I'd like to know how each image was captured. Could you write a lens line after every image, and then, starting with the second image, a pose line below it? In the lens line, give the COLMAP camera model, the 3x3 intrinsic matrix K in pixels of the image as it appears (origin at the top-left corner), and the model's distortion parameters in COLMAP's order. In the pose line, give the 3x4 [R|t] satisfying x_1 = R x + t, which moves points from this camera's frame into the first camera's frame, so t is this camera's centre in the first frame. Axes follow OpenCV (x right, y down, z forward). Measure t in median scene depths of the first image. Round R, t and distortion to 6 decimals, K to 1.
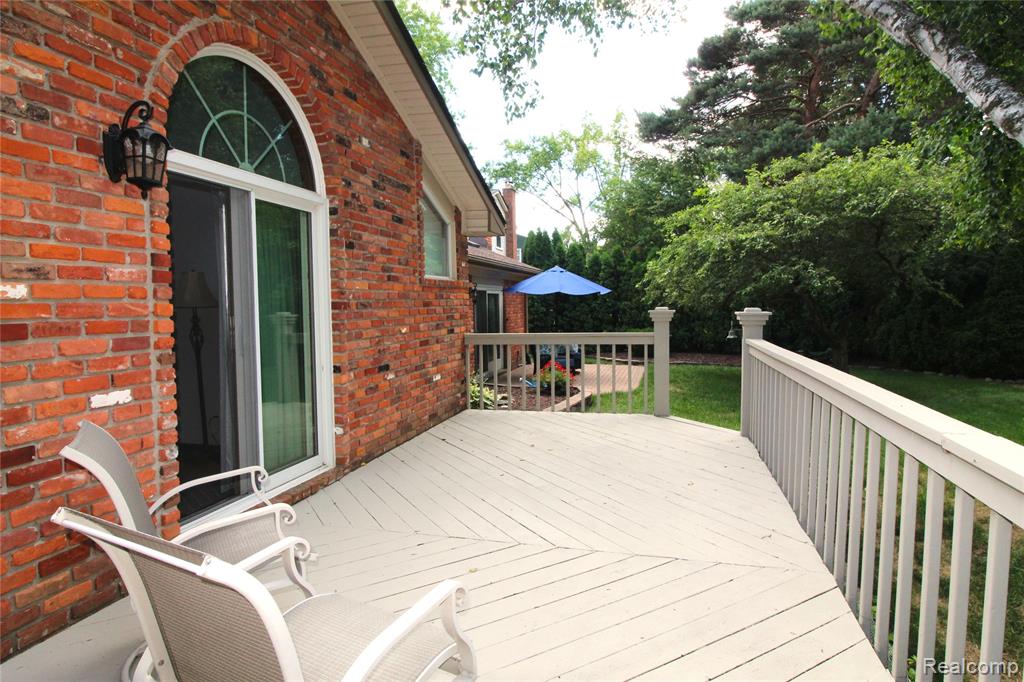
lens RADIAL K [[575.2, 0, 516.6], [0, 575.2, 339.8], [0, 0, 1]] dist [-0.001695, -0.003144]
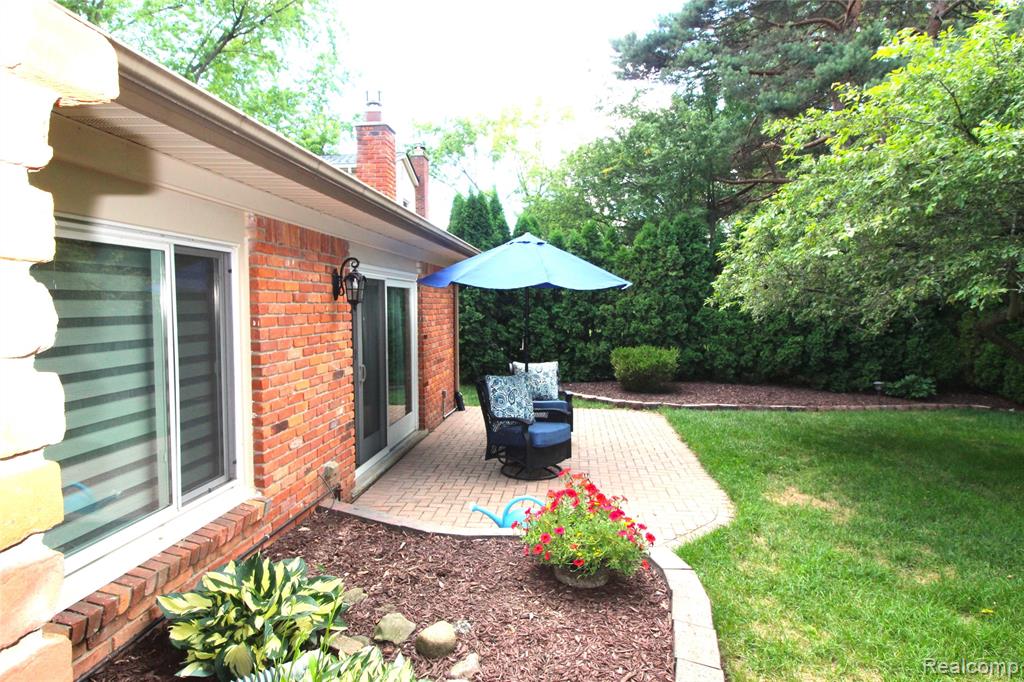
lens RADIAL K [[575.2, 0, 511.5], [0, 575.2, 343.0], [0, 0, 1]] dist [-0.001695, -0.003144]
pose [[0.988278, -0.001688, 0.152653, -0.014804], [0.001612, 0.999999, 0.000620, -0.023483], [-0.152654, -0.000367, 0.988280, 0.363333]]
